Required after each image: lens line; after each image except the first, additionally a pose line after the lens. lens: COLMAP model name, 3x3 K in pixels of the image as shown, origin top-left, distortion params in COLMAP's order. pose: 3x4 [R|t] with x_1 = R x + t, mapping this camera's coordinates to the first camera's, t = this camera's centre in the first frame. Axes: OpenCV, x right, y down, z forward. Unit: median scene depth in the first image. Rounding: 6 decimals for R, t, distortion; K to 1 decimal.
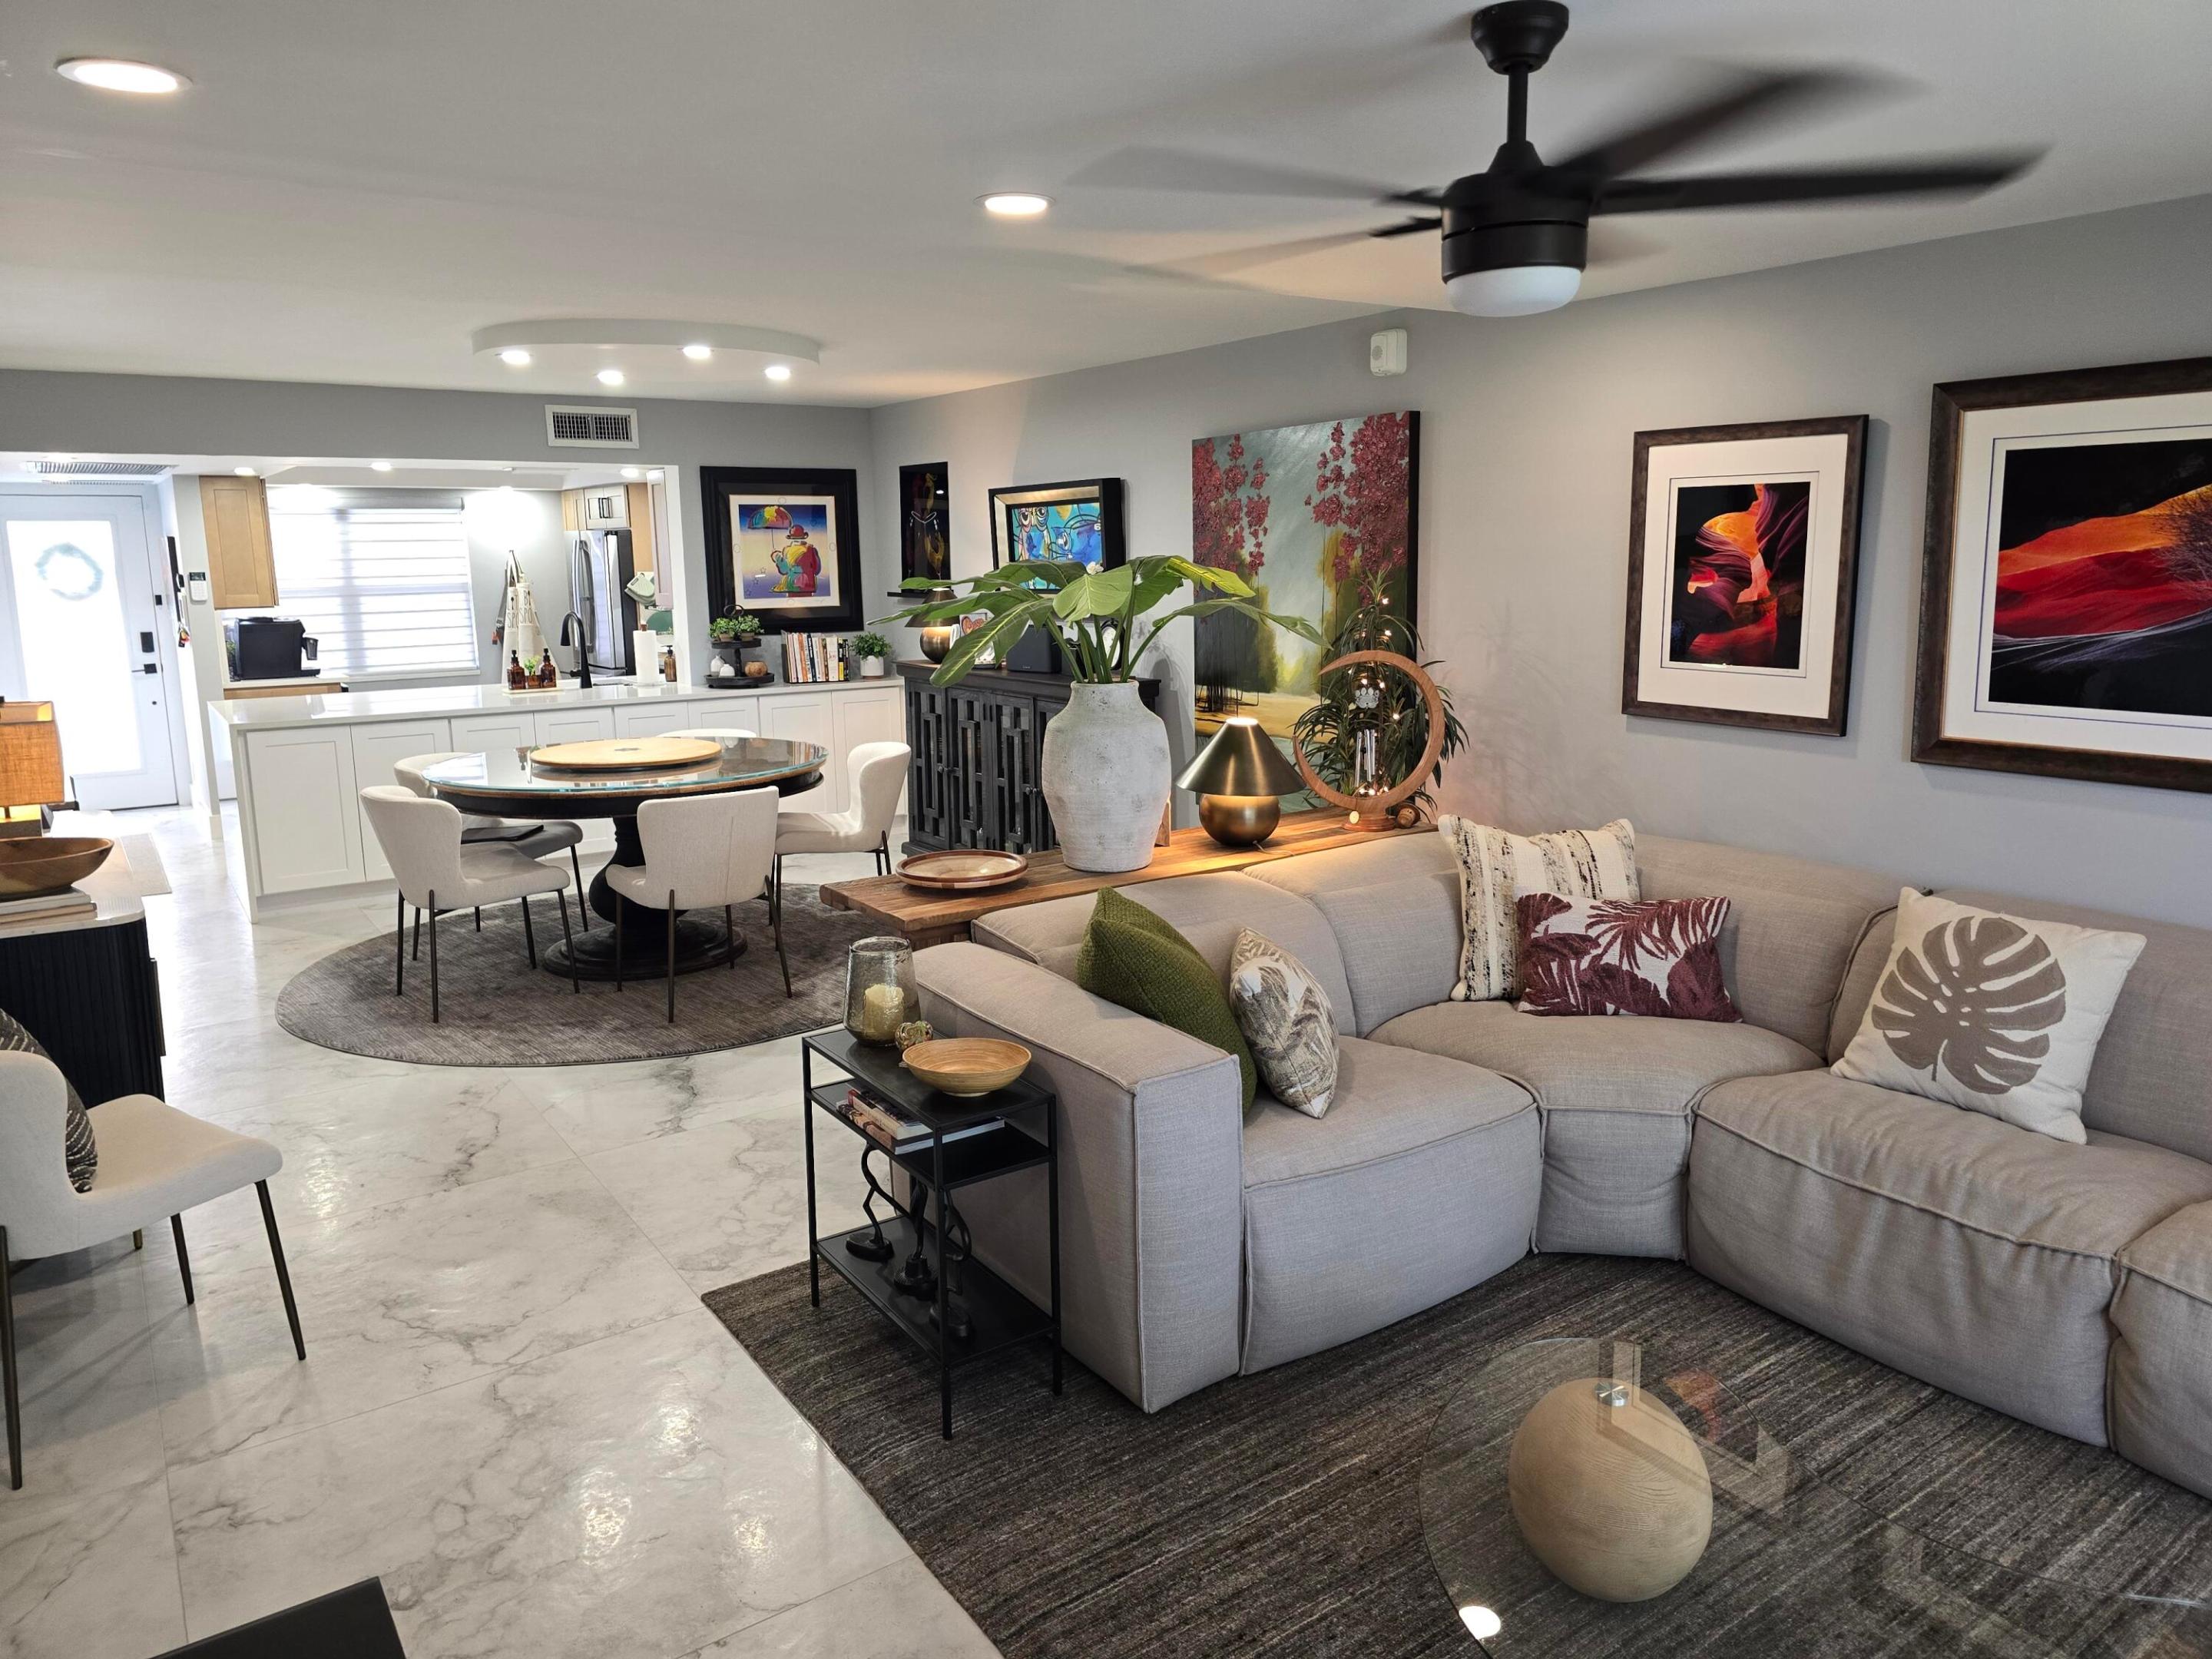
lens RADIAL K [[1487.3, 0, 1116.3], [0, 1487.3, 790.9], [0, 0, 1]] dist [0.053669, -0.053256]
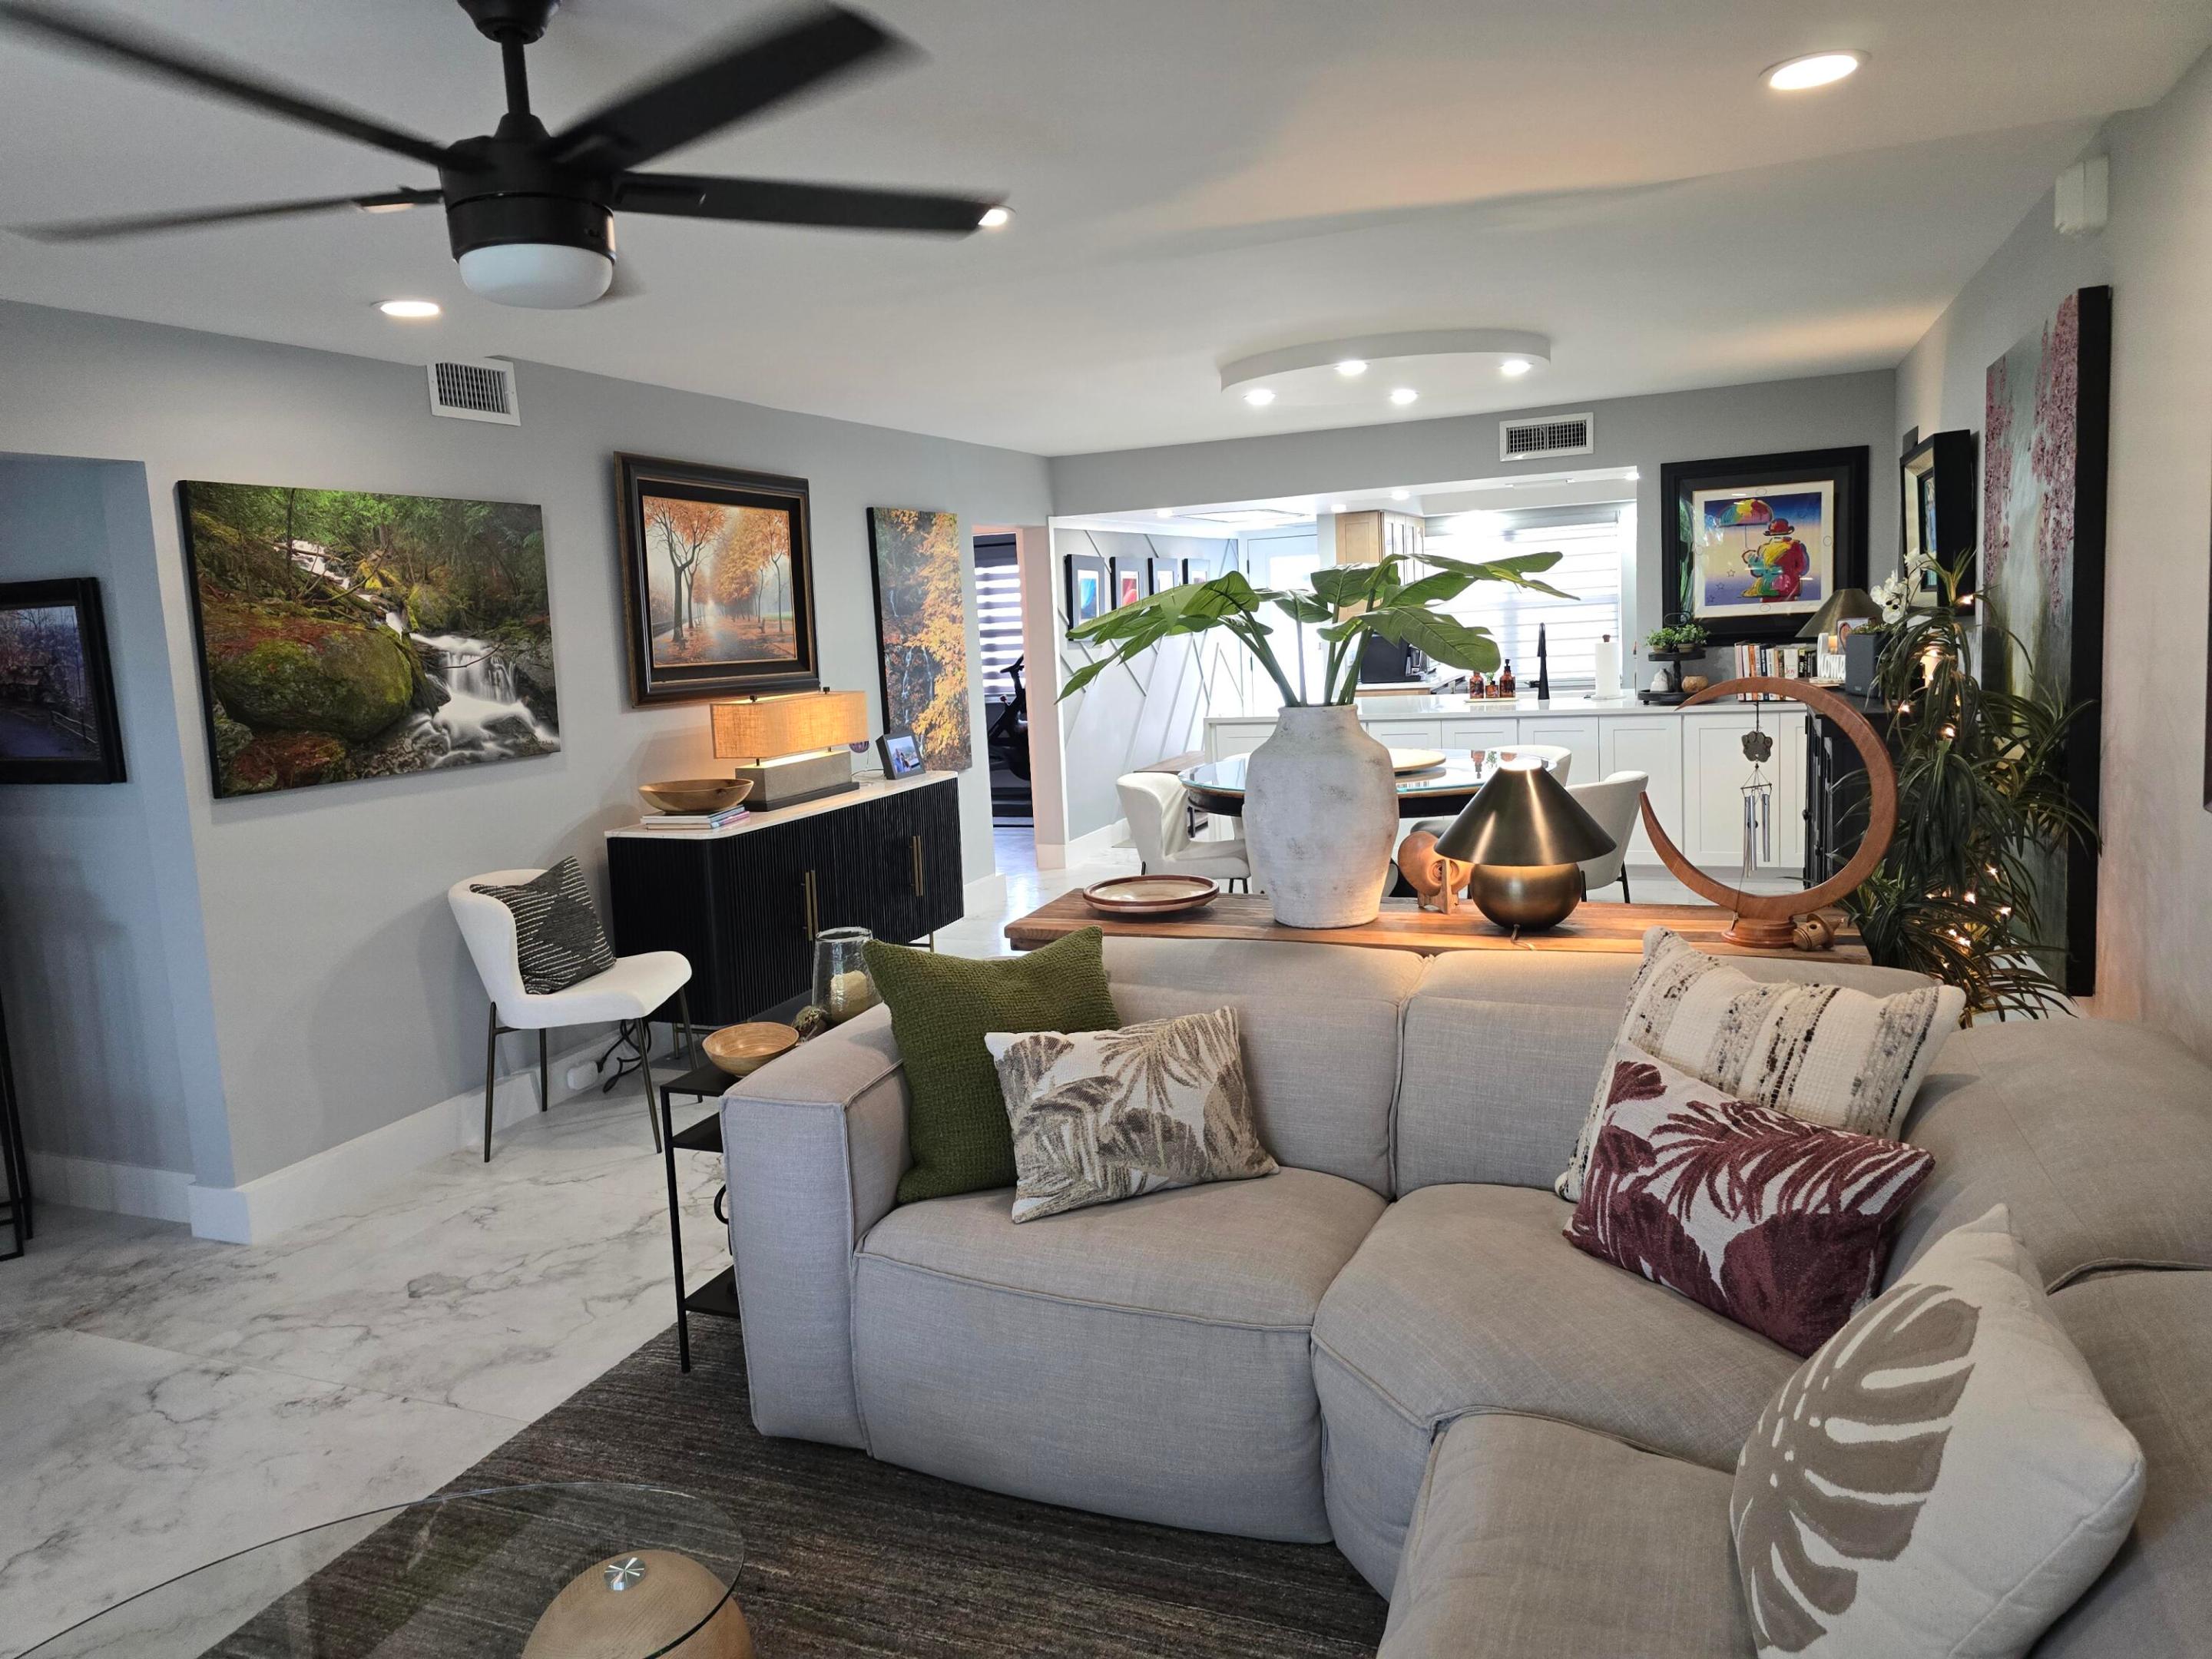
lens RADIAL K [[1487.3, 0, 1086.1], [0, 1487.3, 773.3], [0, 0, 1]] dist [0.053669, -0.053256]
pose [[0.531638, 0.075853, -0.843568, 0.330094], [-0.088620, 0.995496, 0.033664, -0.026482], [0.842323, 0.056860, 0.535966, 0.215179]]
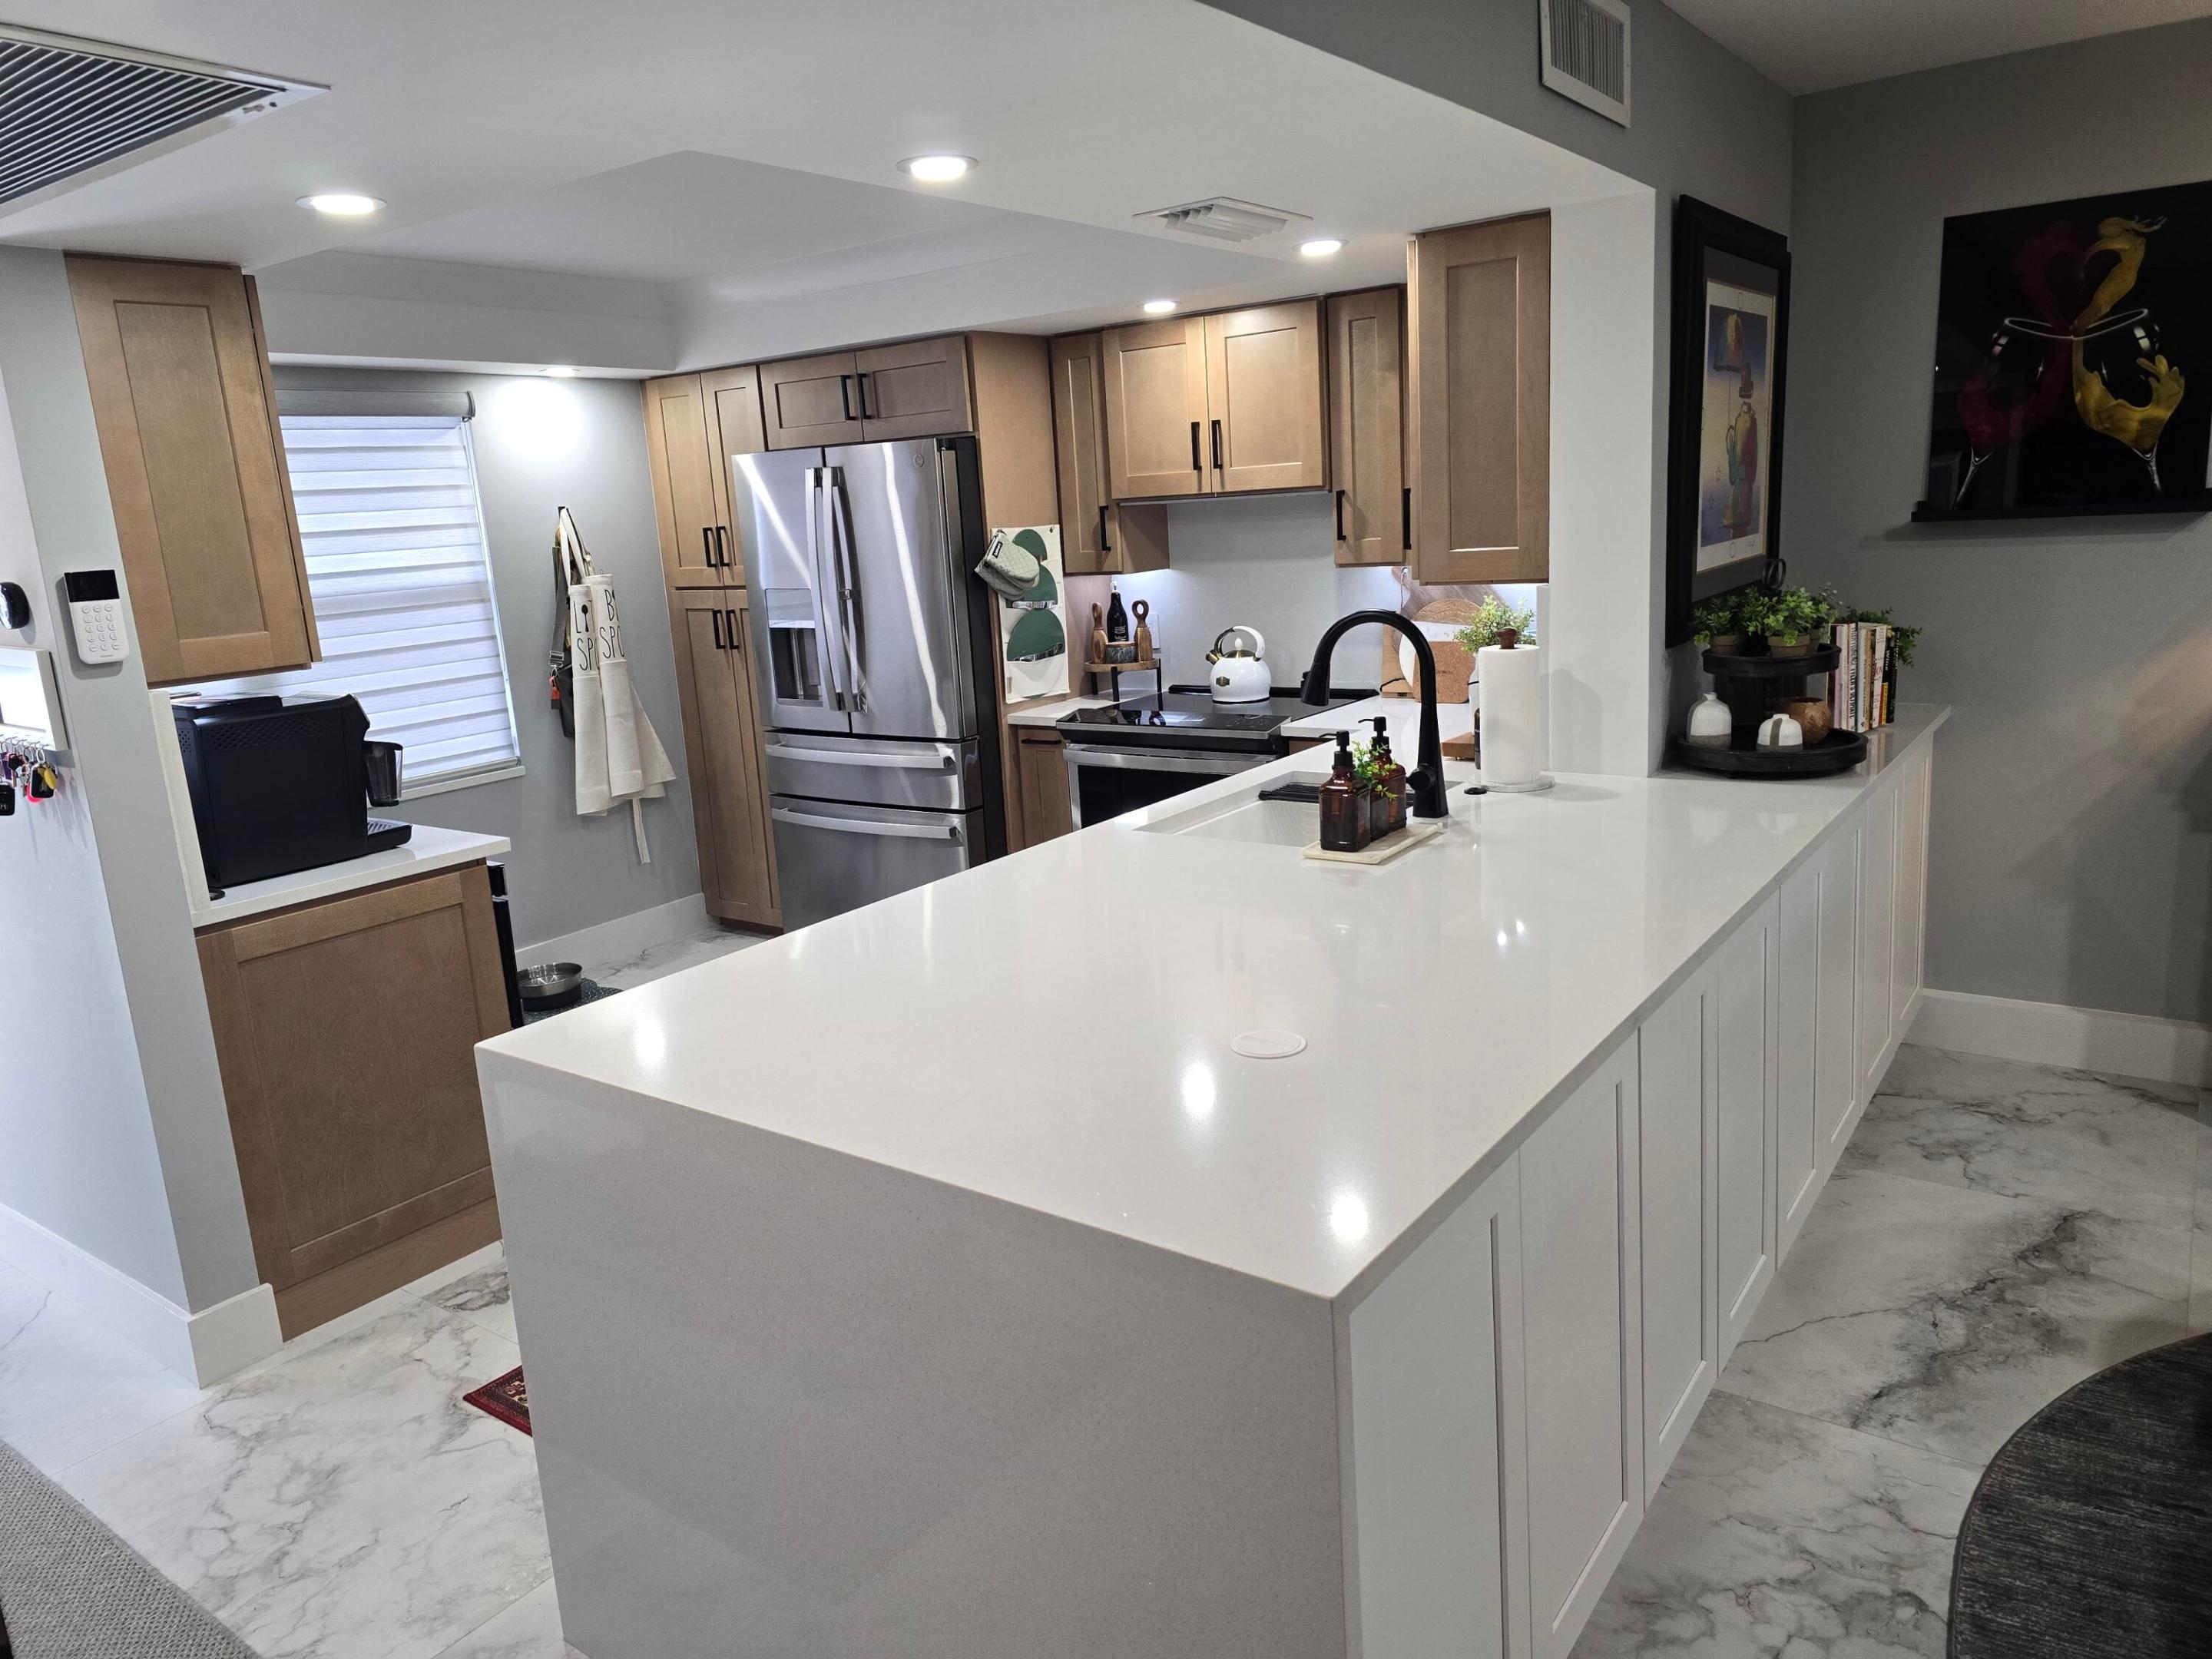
lens RADIAL K [[1487.3, 0, 1098.2], [0, 1487.3, 801.5], [0, 0, 1]] dist [0.053669, -0.053256]
pose [[0.943364, -0.109623, 0.313126, -0.552923], [0.102276, 0.993958, 0.039846, -0.095865], [-0.315602, -0.005564, 0.948875, 0.687586]]
